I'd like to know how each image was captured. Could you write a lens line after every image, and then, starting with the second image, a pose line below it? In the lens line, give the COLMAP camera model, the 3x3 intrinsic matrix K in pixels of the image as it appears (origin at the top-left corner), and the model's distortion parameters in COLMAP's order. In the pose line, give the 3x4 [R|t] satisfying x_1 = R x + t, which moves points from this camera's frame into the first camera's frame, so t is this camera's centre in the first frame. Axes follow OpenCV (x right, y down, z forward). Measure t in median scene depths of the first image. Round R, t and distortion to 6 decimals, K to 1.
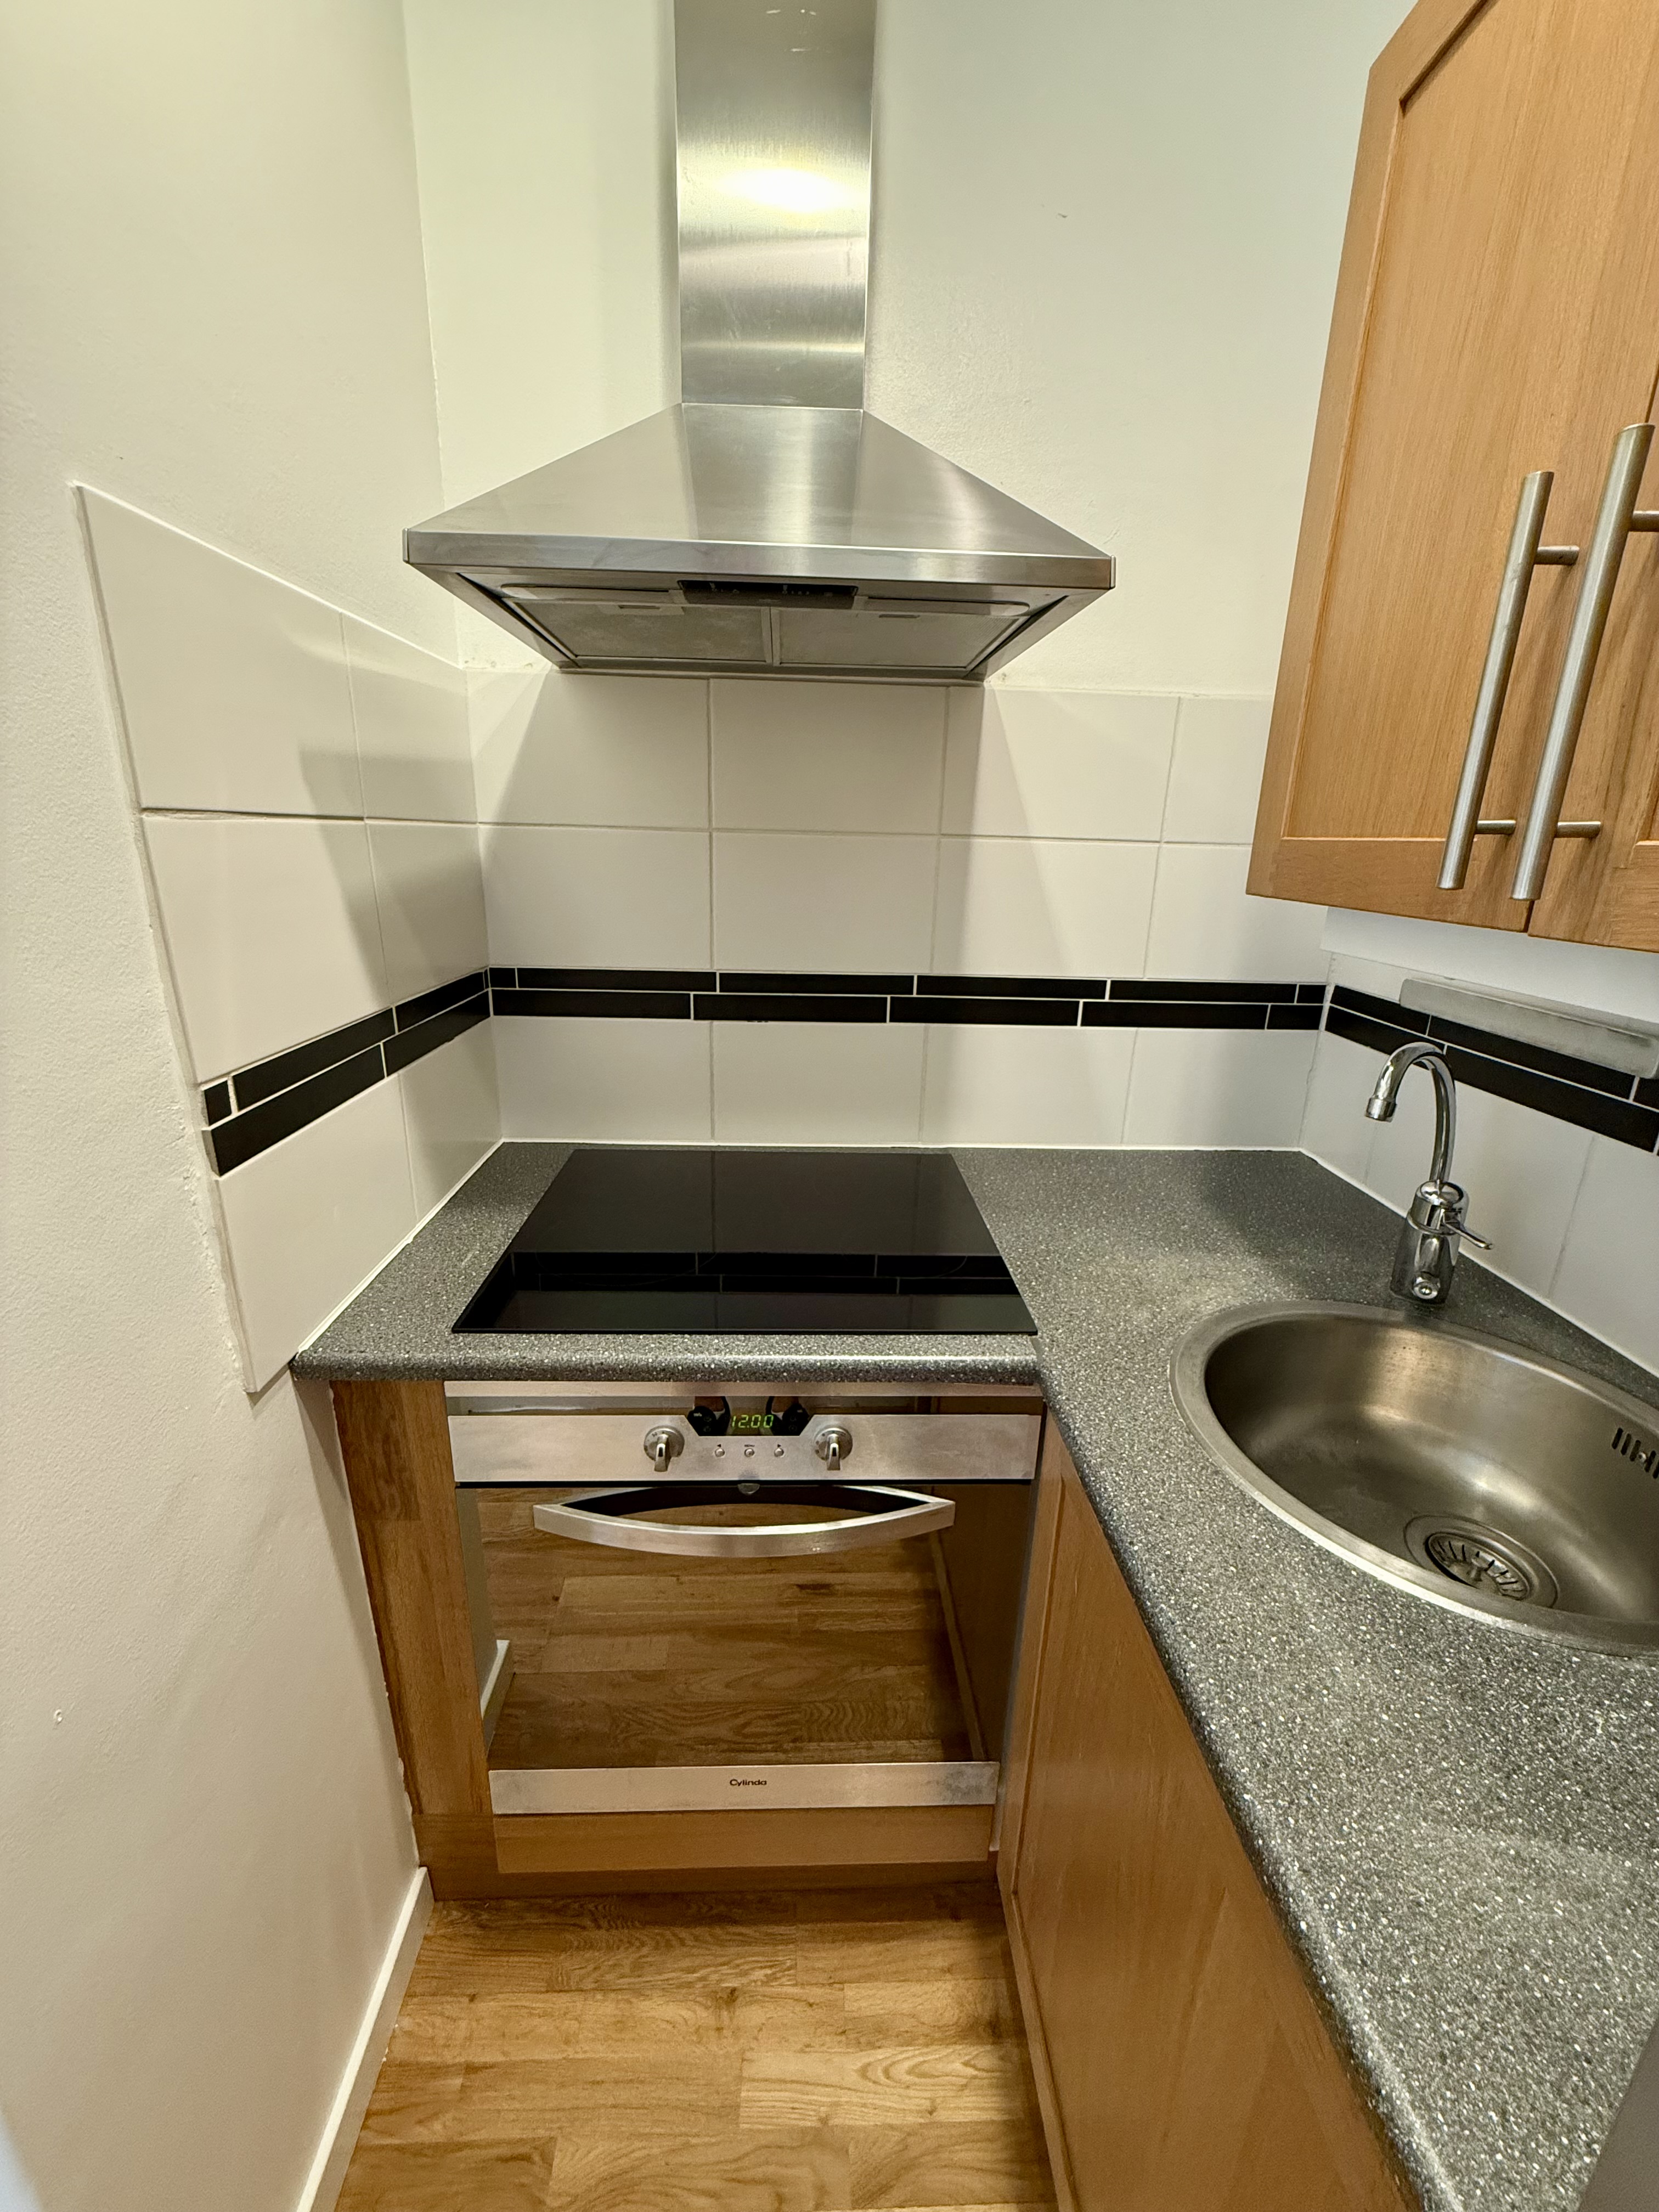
lens RADIAL K [[878.8, 0, 830.3], [0, 878.8, 1100.1], [0, 0, 1]] dist [-0.000746, 0.000377]
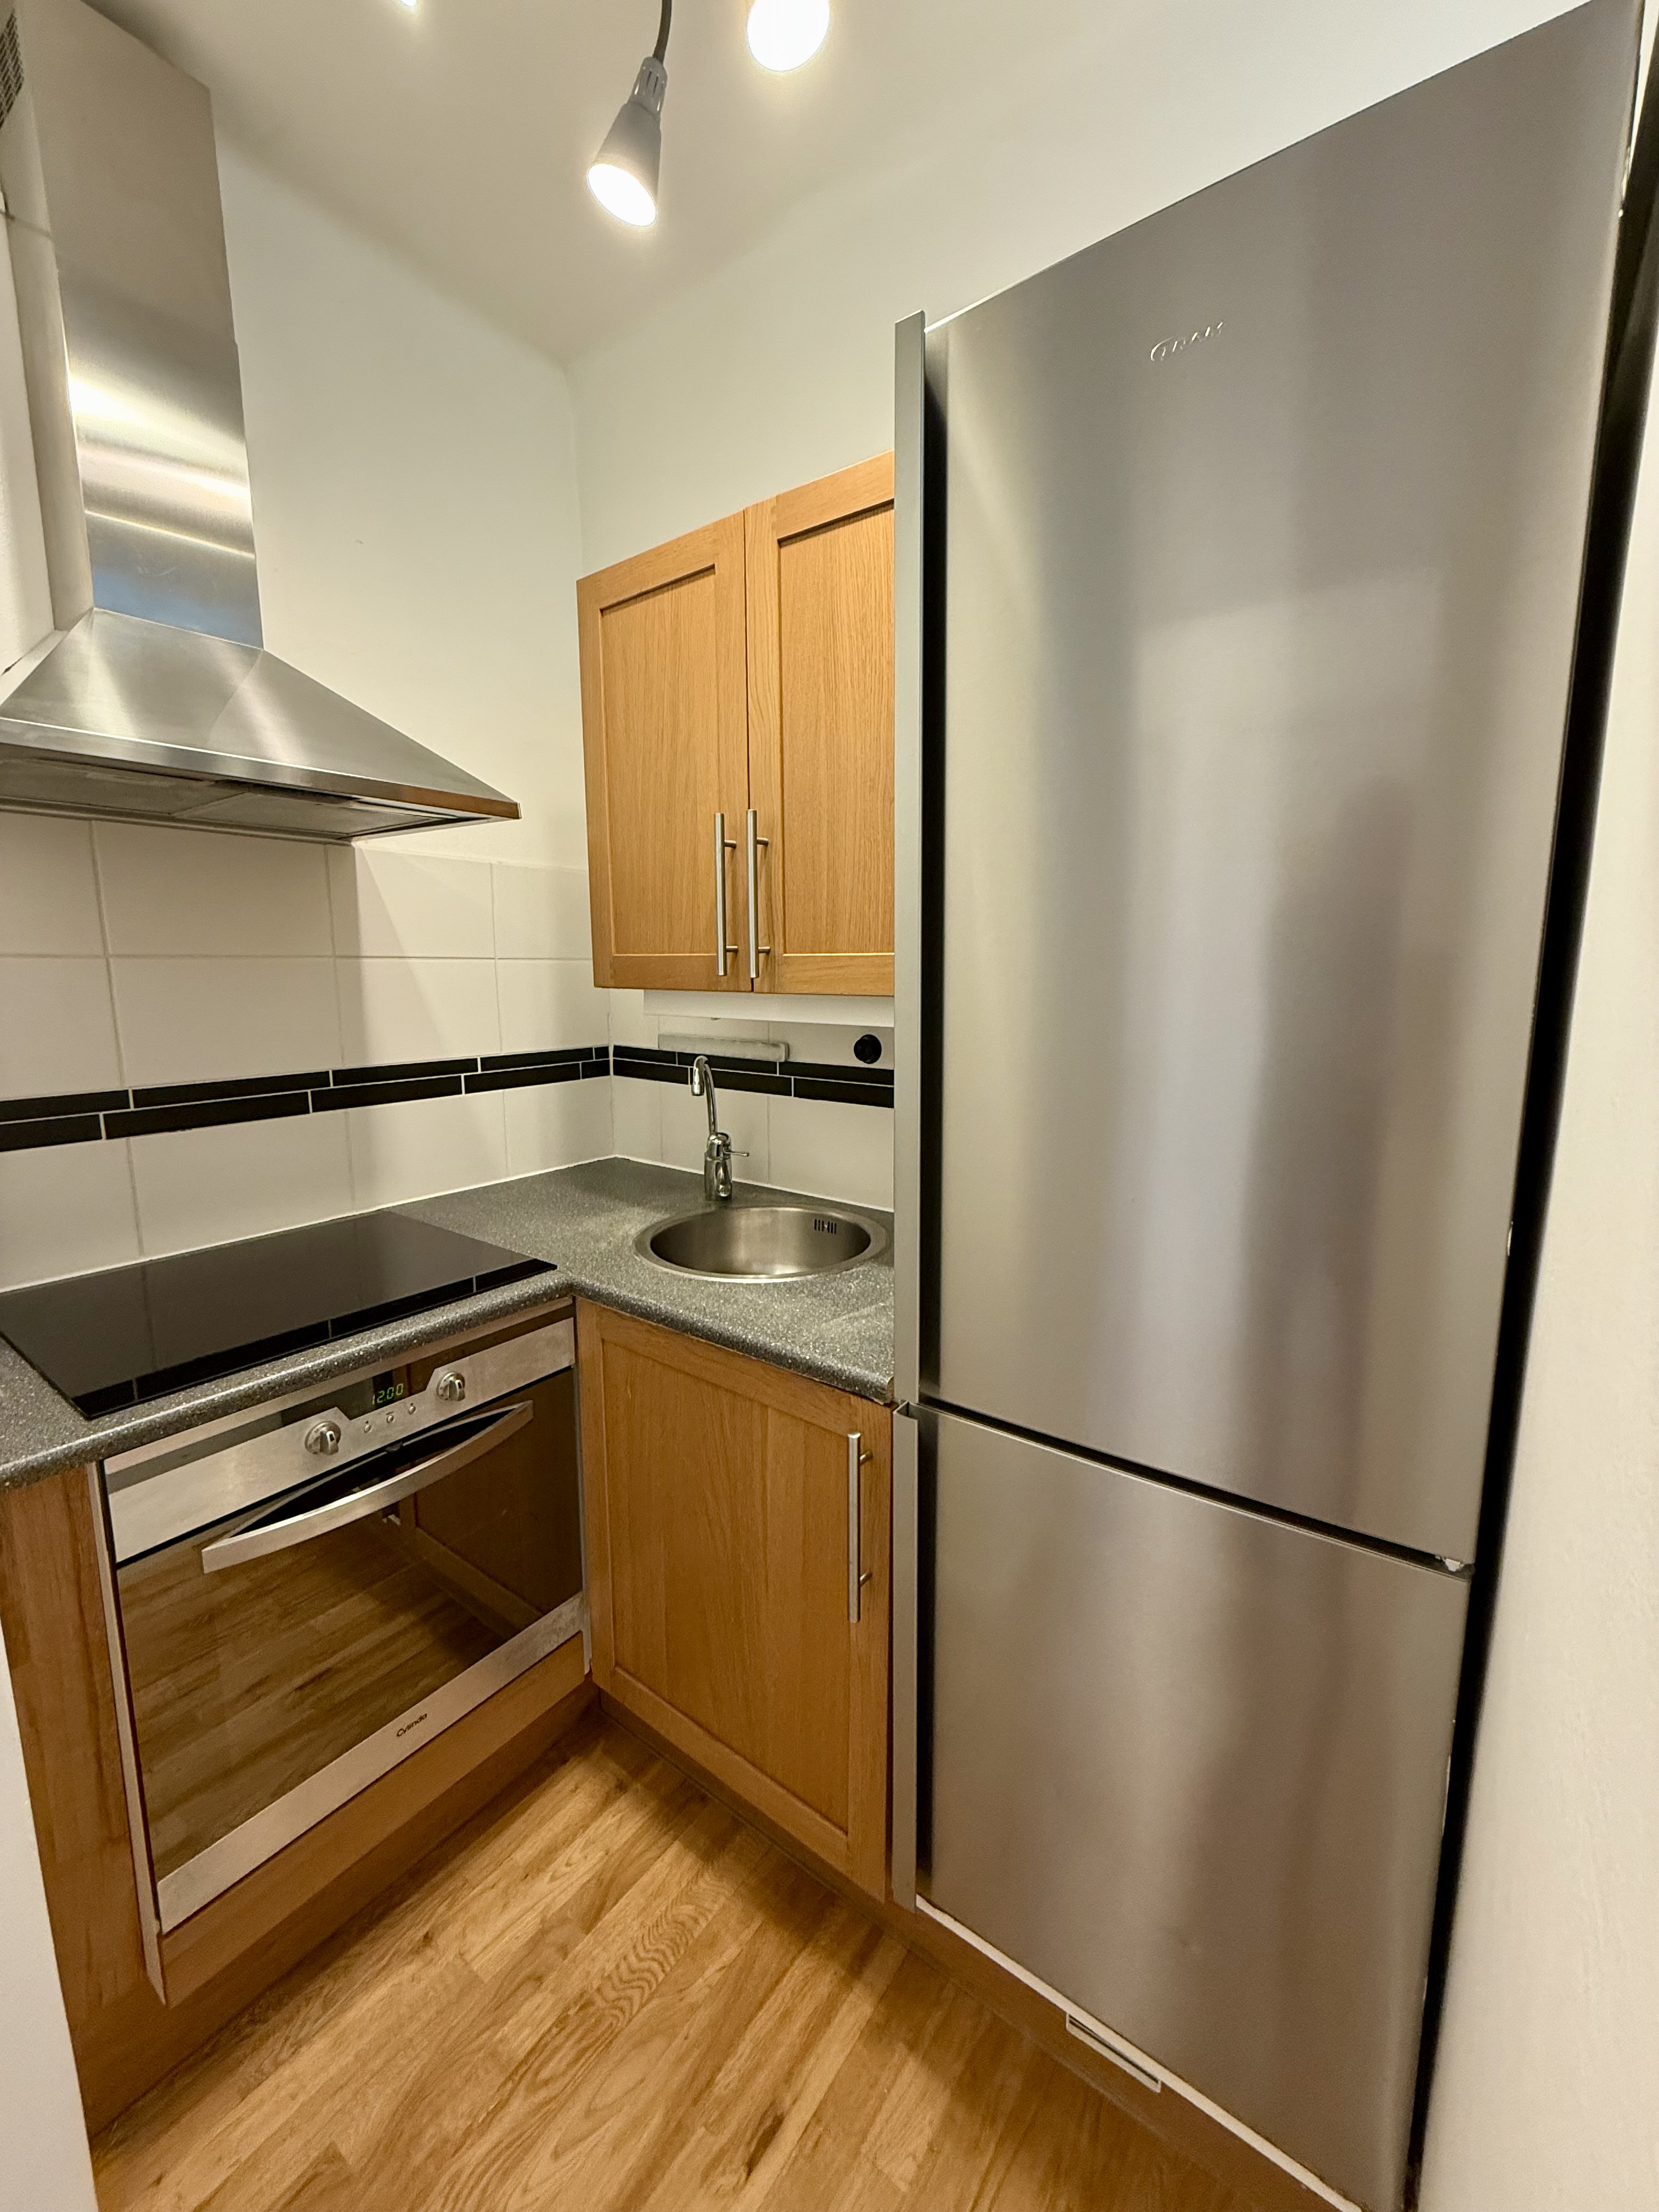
lens RADIAL K [[878.8, 0, 825.0], [0, 878.8, 1102.7], [0, 0, 1]] dist [-0.000746, 0.000377]
pose [[0.626892, -0.145827, 0.765337, -0.488595], [0.237788, 0.971269, -0.009708, 0.088223], [-0.741933, 0.188074, 0.643556, -0.321032]]
